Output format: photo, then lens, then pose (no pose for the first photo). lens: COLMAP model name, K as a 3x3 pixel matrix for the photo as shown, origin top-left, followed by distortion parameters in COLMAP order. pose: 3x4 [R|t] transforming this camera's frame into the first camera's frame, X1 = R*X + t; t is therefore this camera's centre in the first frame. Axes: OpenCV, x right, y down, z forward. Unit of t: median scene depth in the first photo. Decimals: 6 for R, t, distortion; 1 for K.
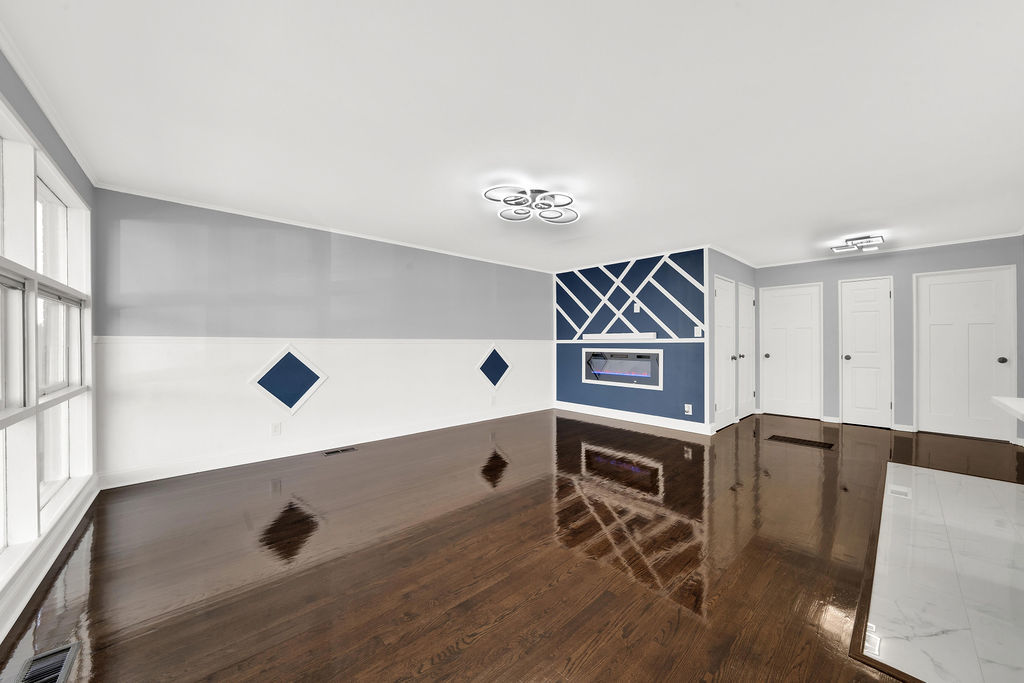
lens RADIAL K [[395.5, 0, 510.4], [0, 395.5, 338.5], [0, 0, 1]] dist [-0.000872, 0.000231]
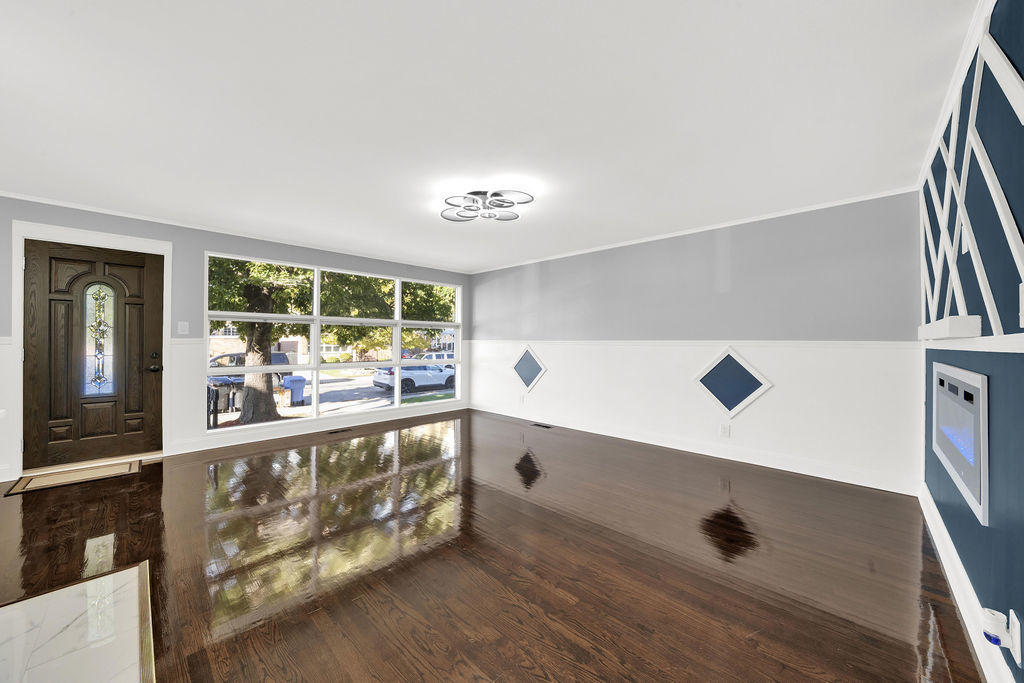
lens RADIAL K [[395.5, 0, 510.4], [0, 395.5, 338.5], [0, 0, 1]] dist [-0.000872, 0.000231]
pose [[0.010416, -0.010344, -0.999892, 0.637180], [0.002390, 0.999944, -0.010320, 0.004732], [0.999943, -0.002282, 0.010440, 0.636150]]
